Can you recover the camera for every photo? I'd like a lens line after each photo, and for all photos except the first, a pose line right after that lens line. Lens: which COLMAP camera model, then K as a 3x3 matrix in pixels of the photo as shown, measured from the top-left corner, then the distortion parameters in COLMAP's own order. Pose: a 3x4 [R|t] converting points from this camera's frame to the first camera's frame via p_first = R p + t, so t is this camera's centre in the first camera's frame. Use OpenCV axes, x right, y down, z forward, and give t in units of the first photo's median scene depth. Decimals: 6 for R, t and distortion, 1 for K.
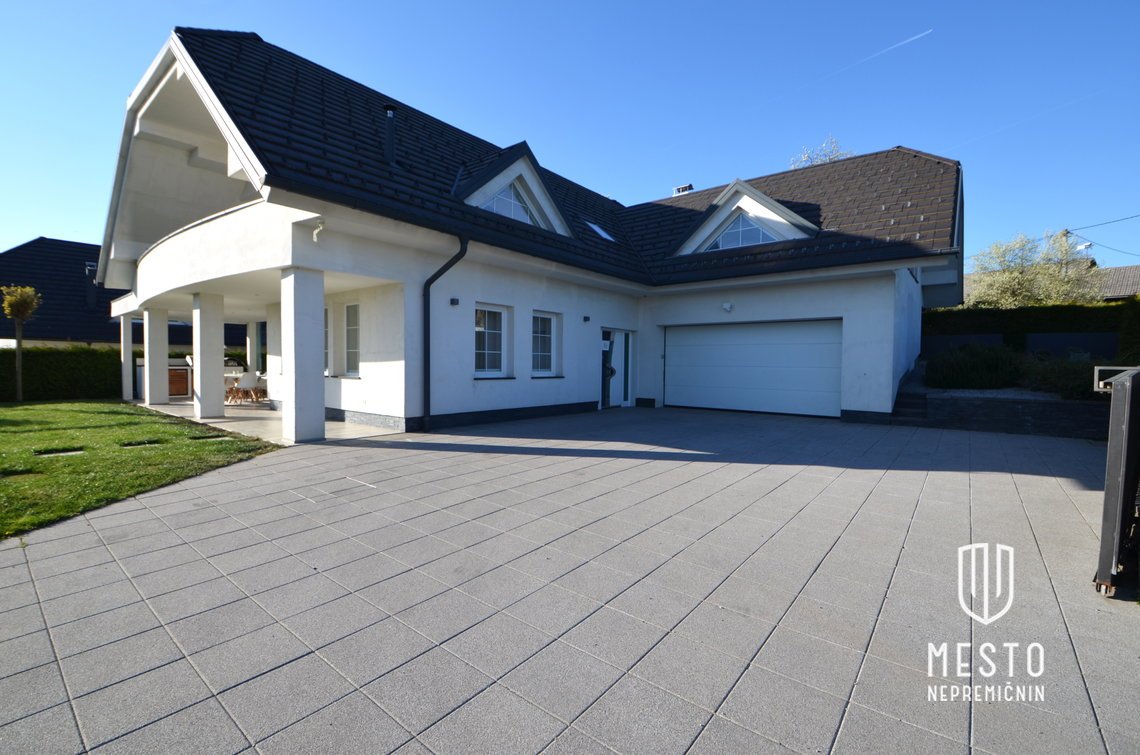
lens RADIAL K [[497.1, 0, 570.0], [0, 497.1, 377.5], [0, 0, 1]] dist [0.011066, -0.022249]
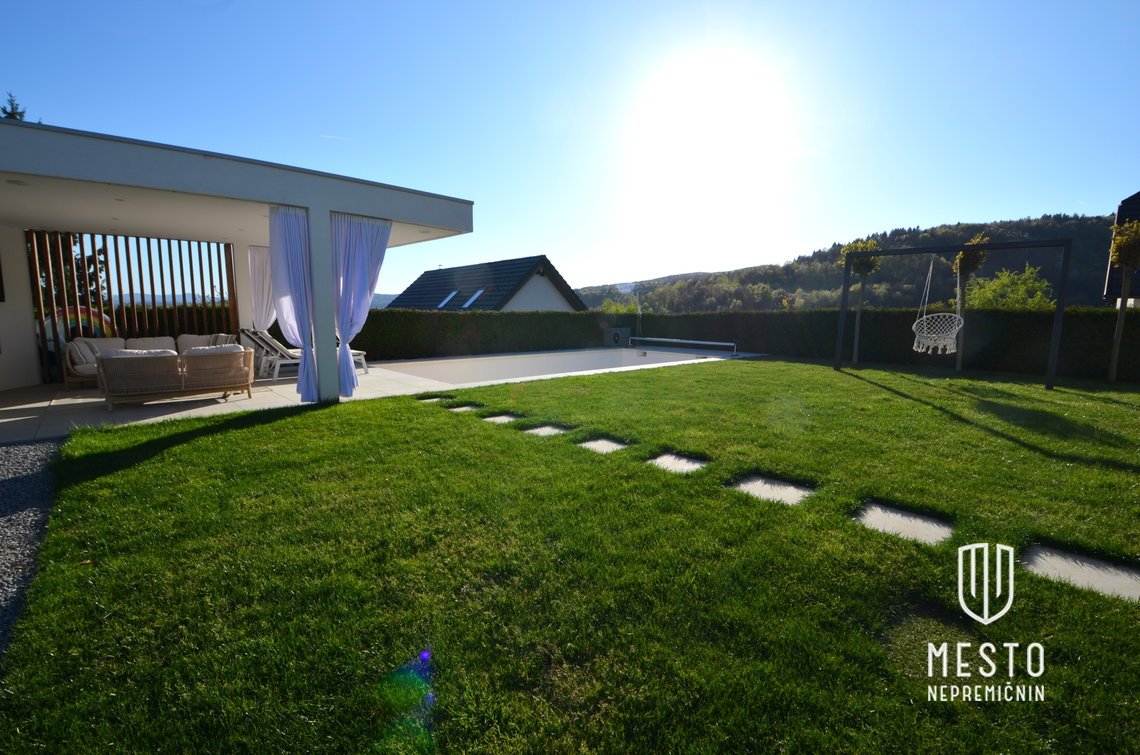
lens RADIAL K [[497.1, 0, 570.0], [0, 497.1, 377.5], [0, 0, 1]] dist [0.011066, -0.022249]
pose [[-0.154439, 0.113858, -0.981420, -0.366125], [-0.036907, 0.991979, 0.120891, -0.017996], [0.987313, 0.054892, -0.148998, 0.383455]]
